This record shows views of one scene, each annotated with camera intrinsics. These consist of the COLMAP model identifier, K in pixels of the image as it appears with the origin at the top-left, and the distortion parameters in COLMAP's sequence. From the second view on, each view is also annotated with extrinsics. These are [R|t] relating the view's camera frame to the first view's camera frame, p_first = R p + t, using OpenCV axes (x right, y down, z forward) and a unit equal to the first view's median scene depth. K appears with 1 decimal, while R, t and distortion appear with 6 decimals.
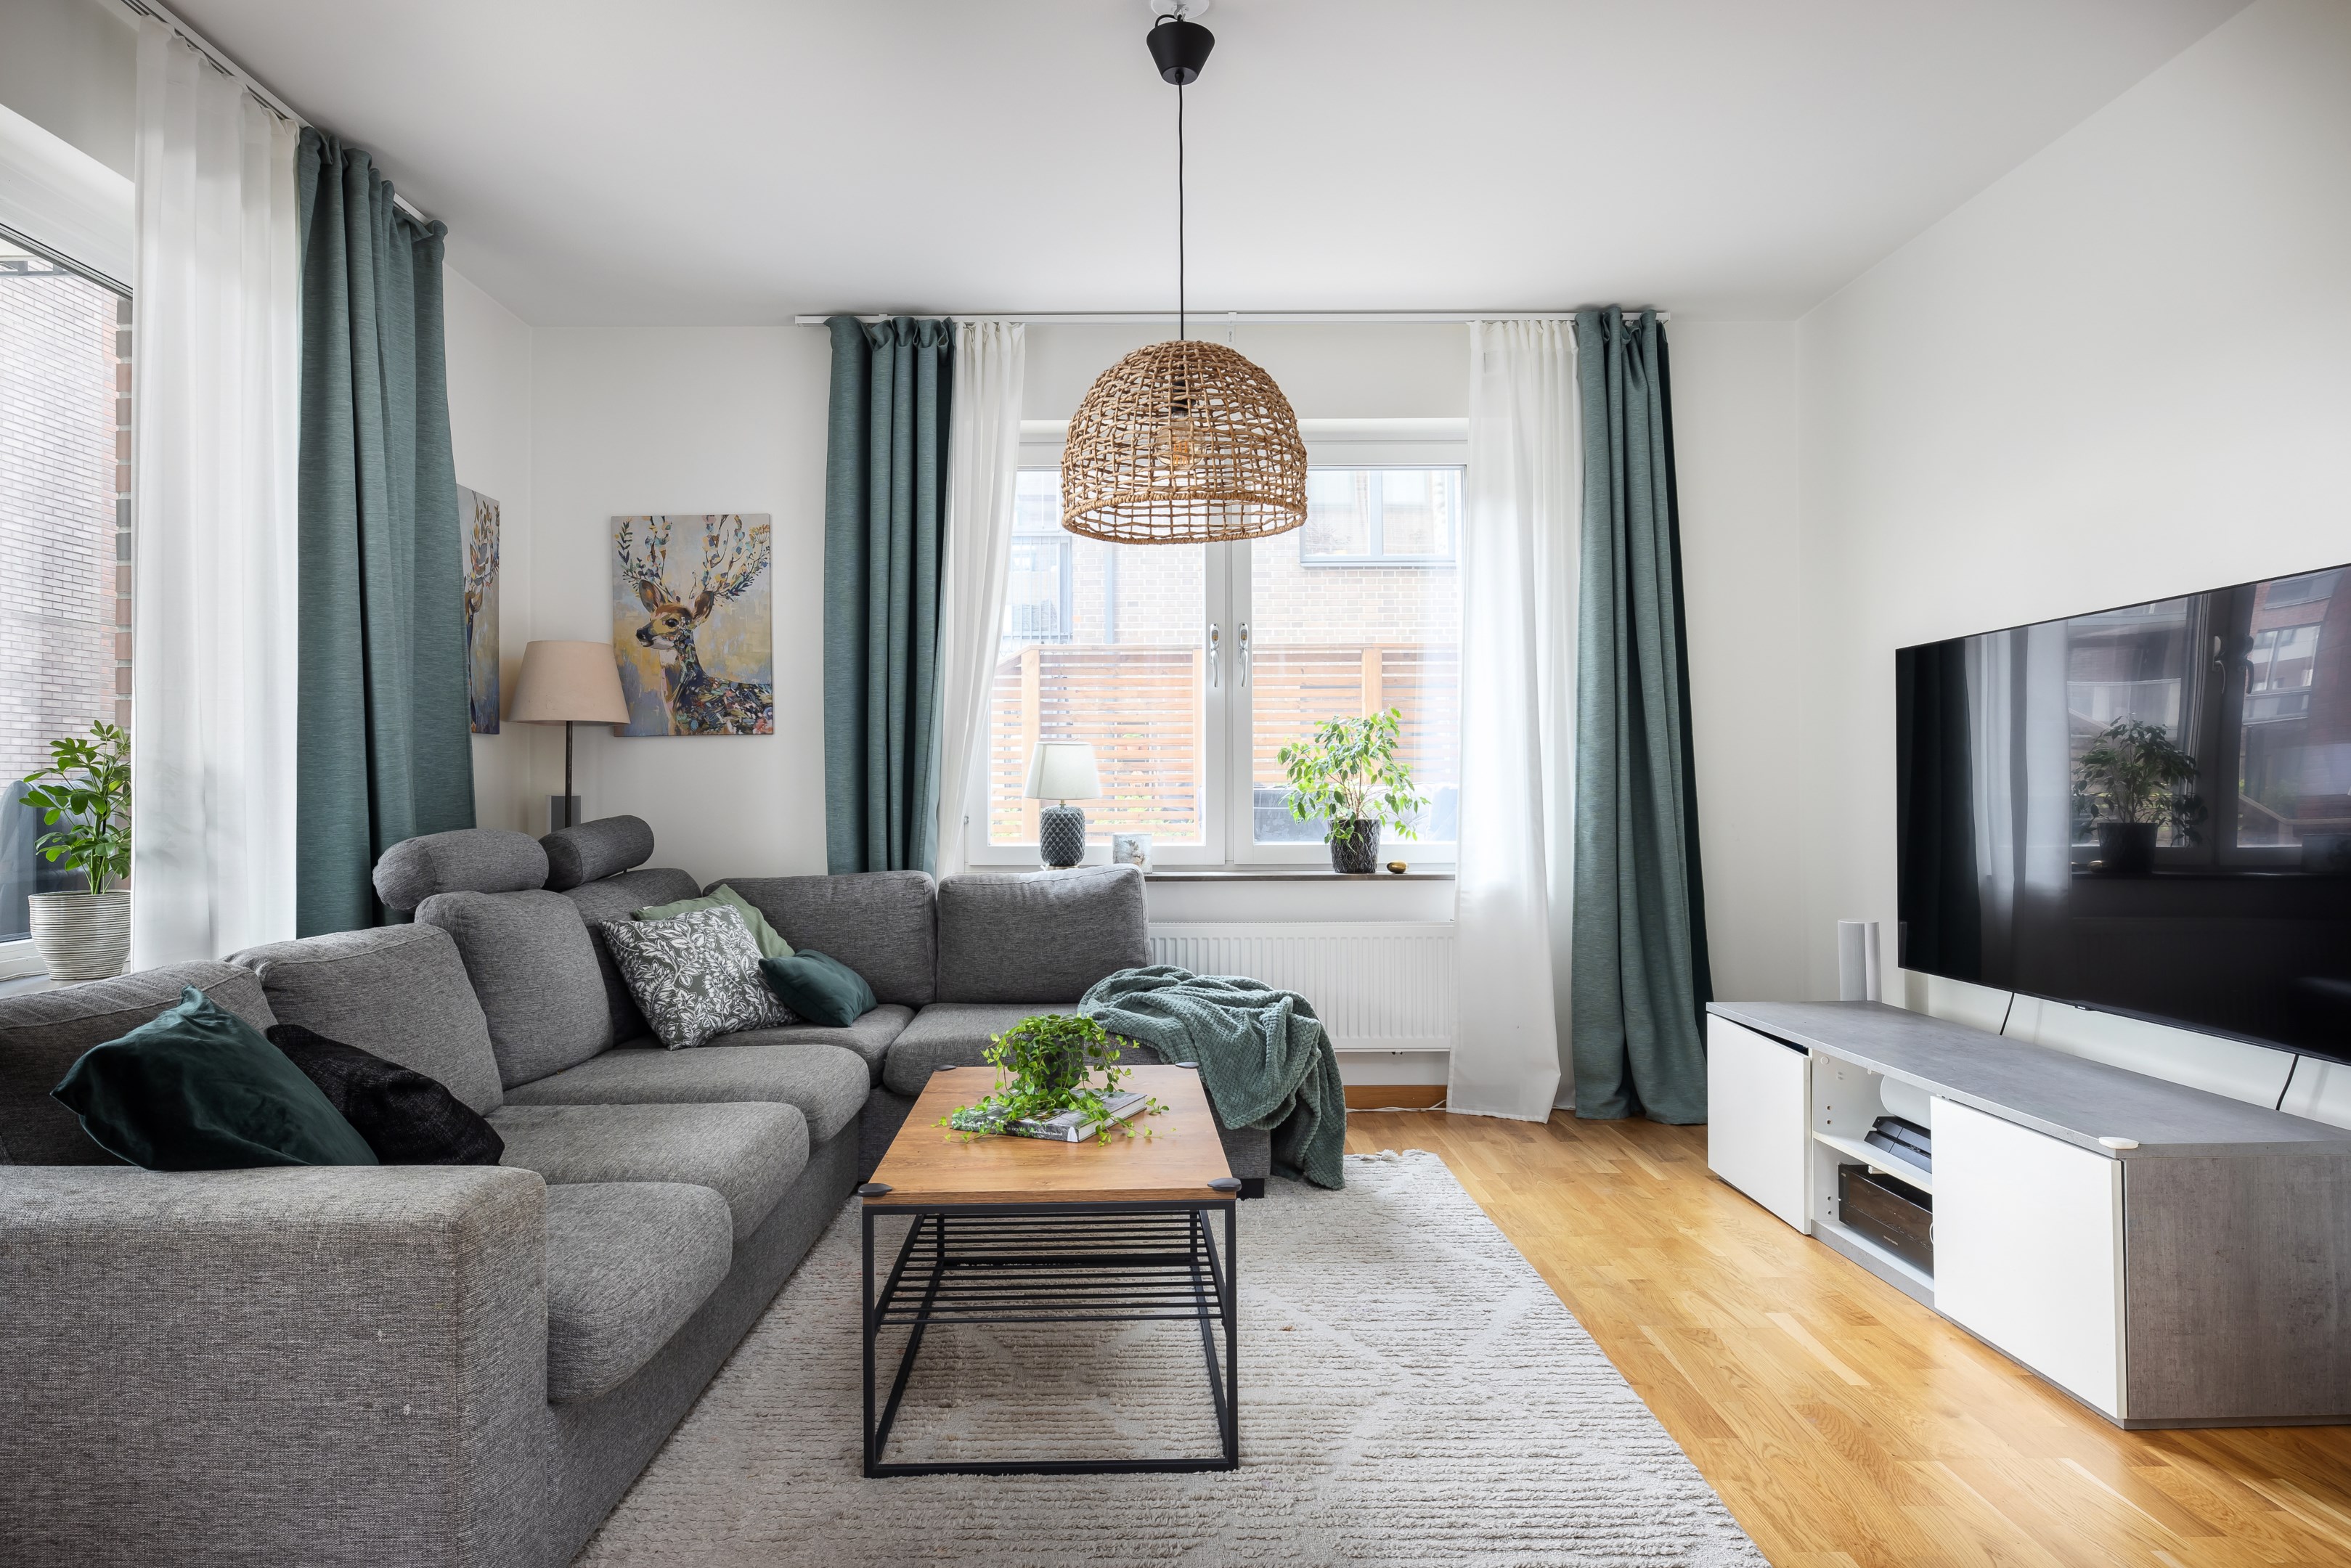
lens RADIAL K [[1450.8, 0, 1117.4], [0, 1450.8, 761.0], [0, 0, 1]] dist [-0.002311, -0.001592]
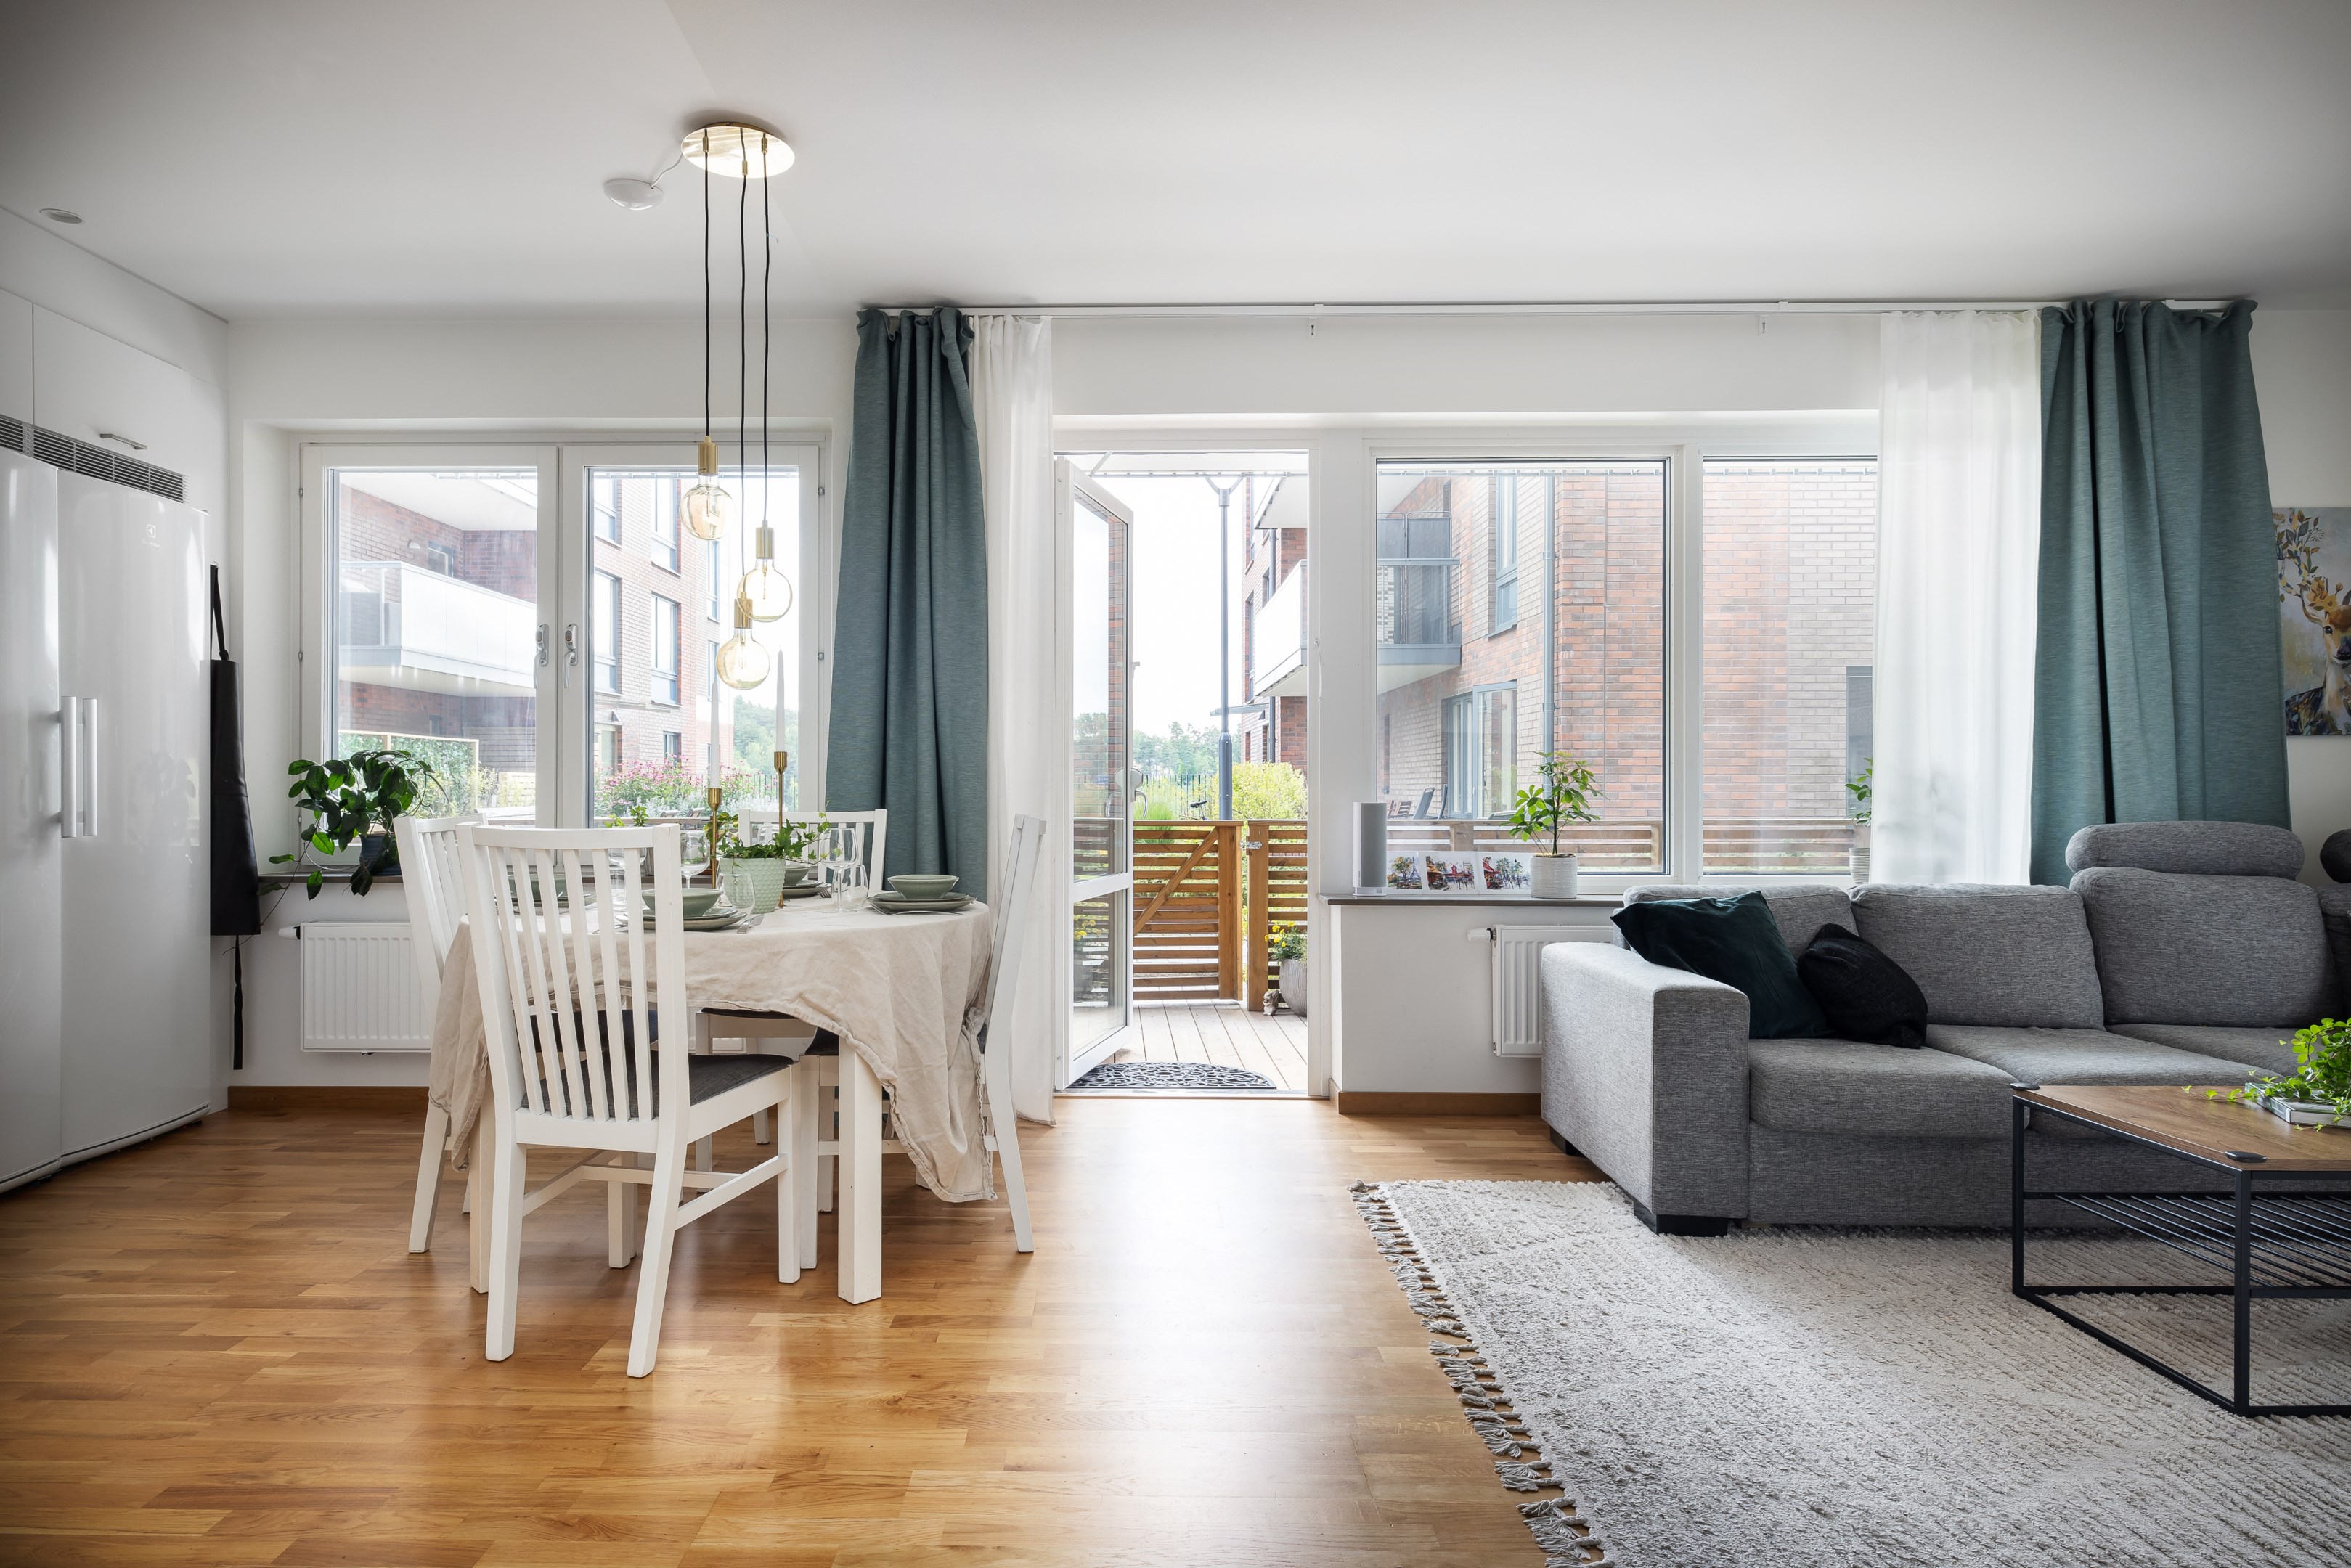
lens RADIAL K [[1362.5, 0, 1090.7], [0, 1362.5, 794.6], [0, 0, 1]] dist [0.001025, 0.000536]
pose [[-0.025267, 0.011497, -0.999615, 0.586406], [0.015855, 0.999813, 0.011098, -0.001783], [0.999555, -0.015569, -0.025445, 0.089025]]
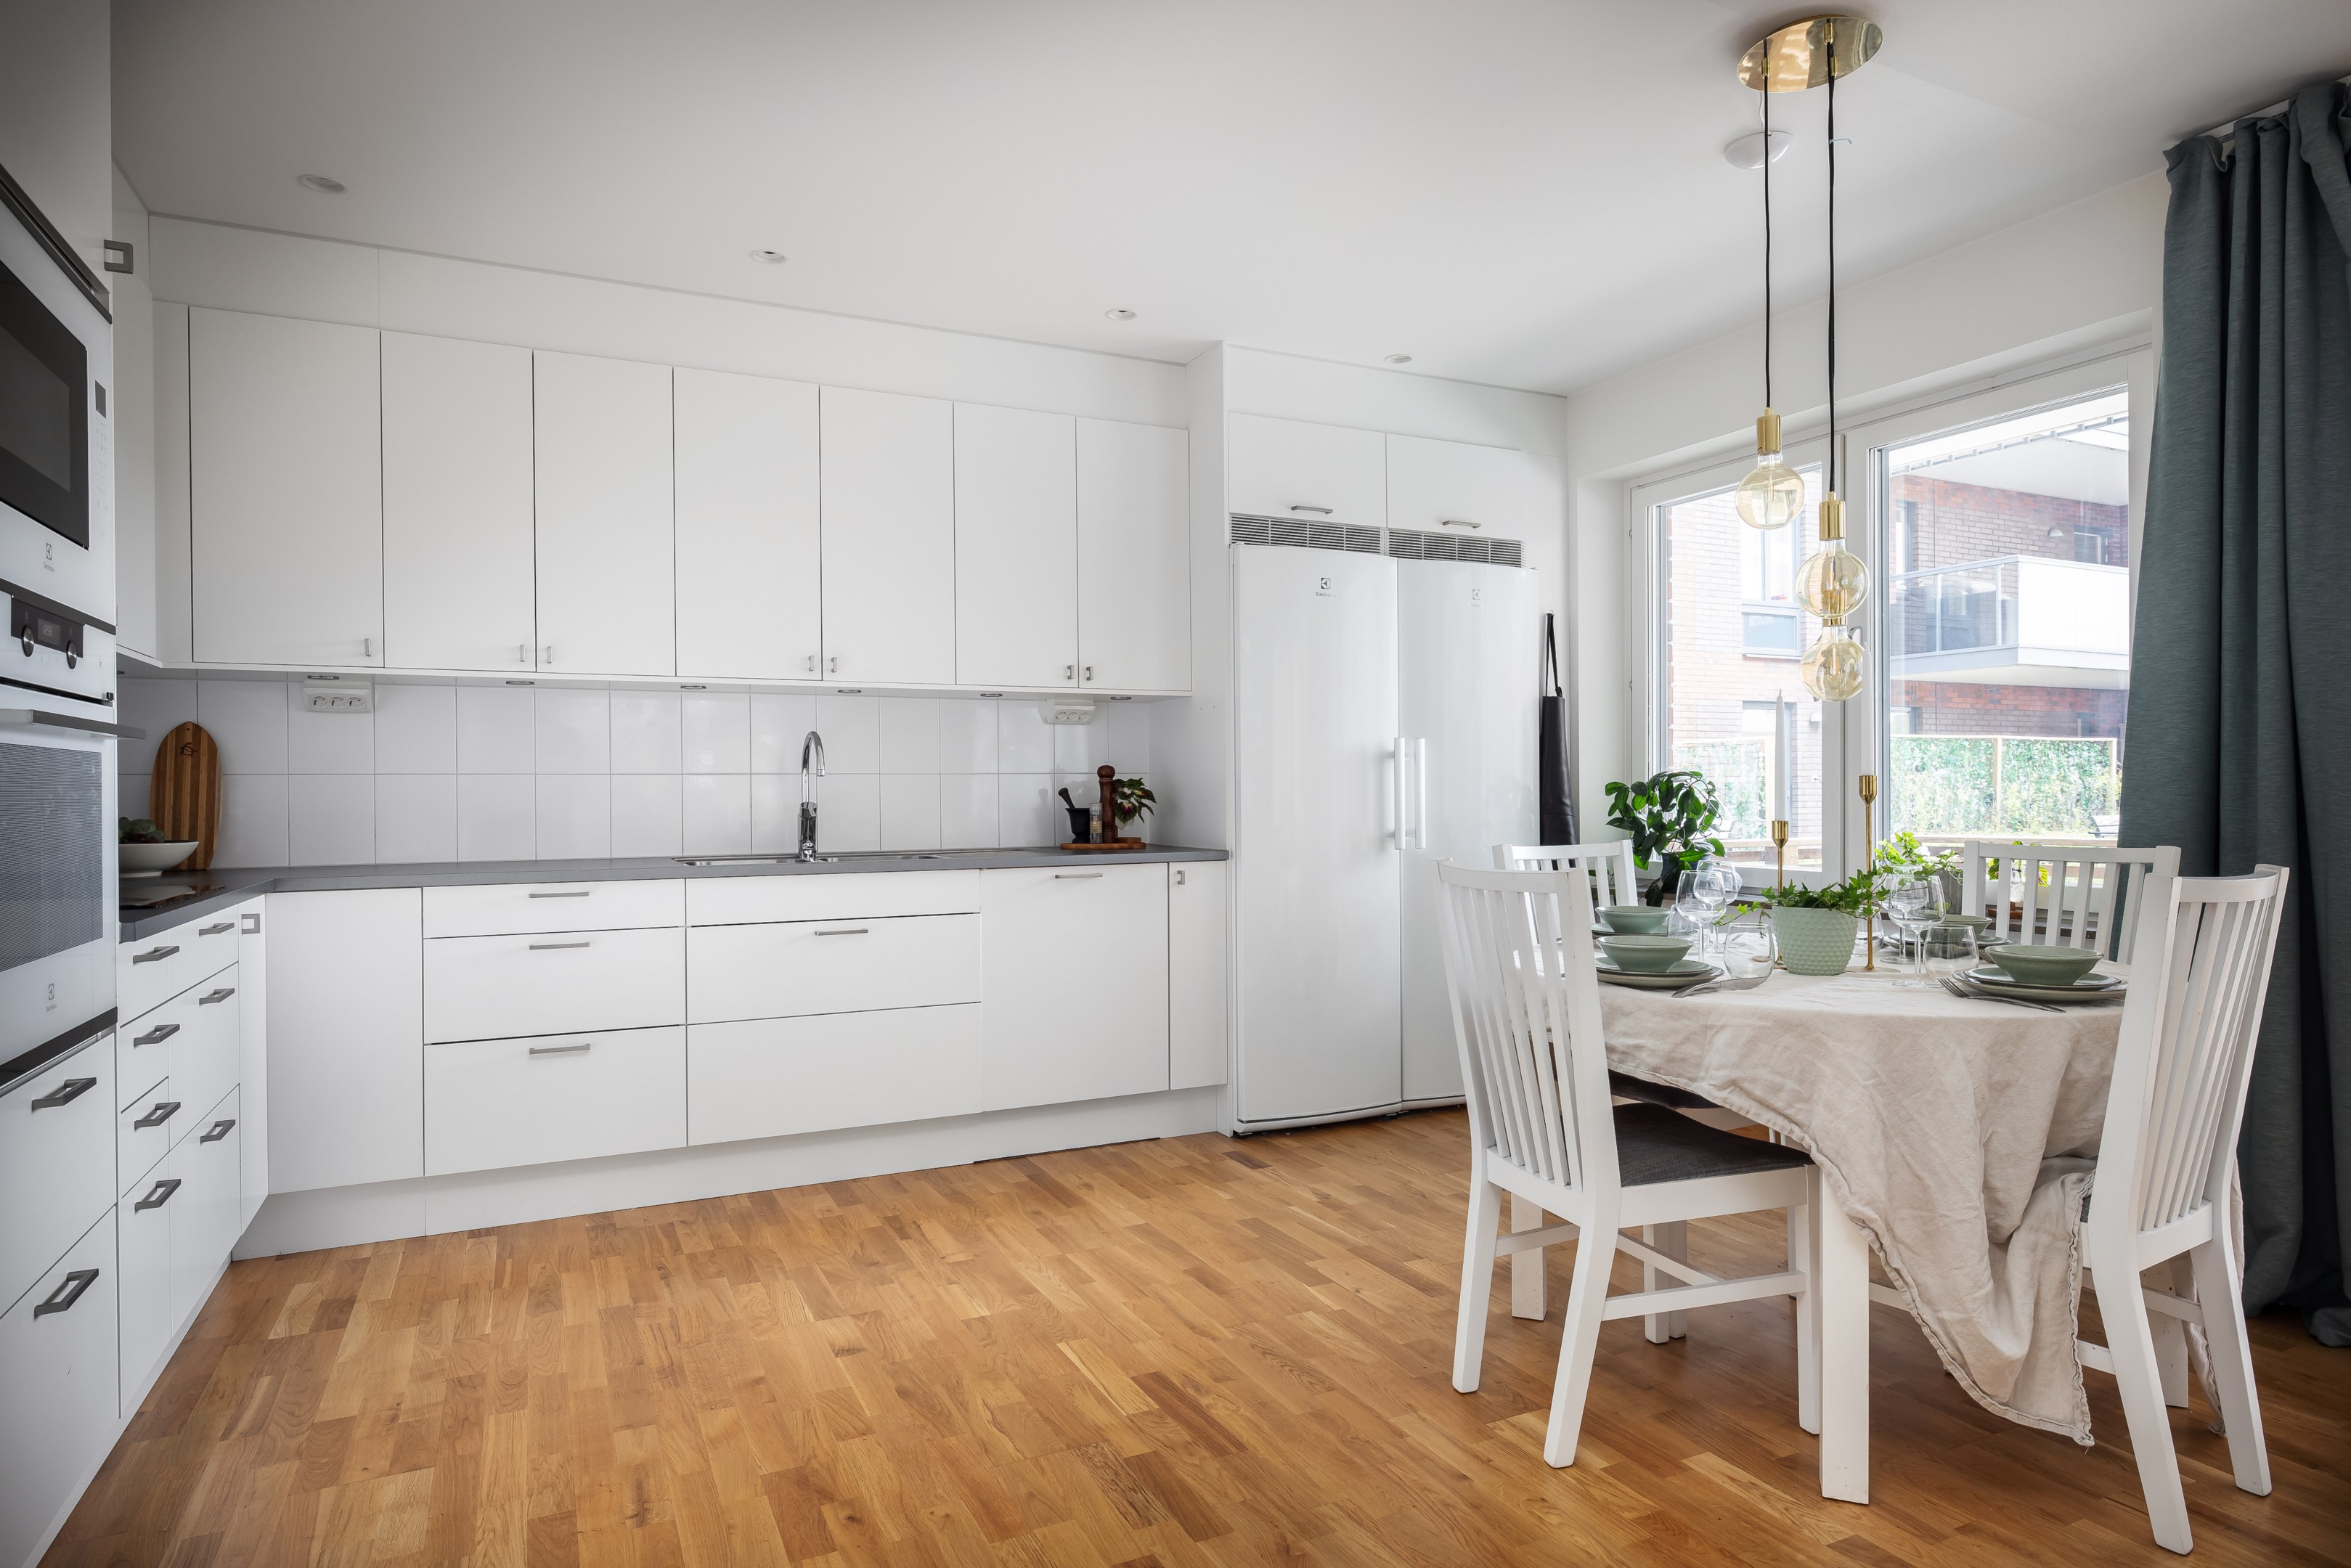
lens RADIAL K [[1330.4, 0, 1176.7], [0, 1330.4, 796.9], [0, 0, 1]] dist [-0.000036, -0.000515]
pose [[-0.899952, 0.014179, -0.435758, 0.363410], [0.020198, 0.999754, -0.009183, -0.011451], [0.435520, -0.017066, -0.900017, 0.300585]]
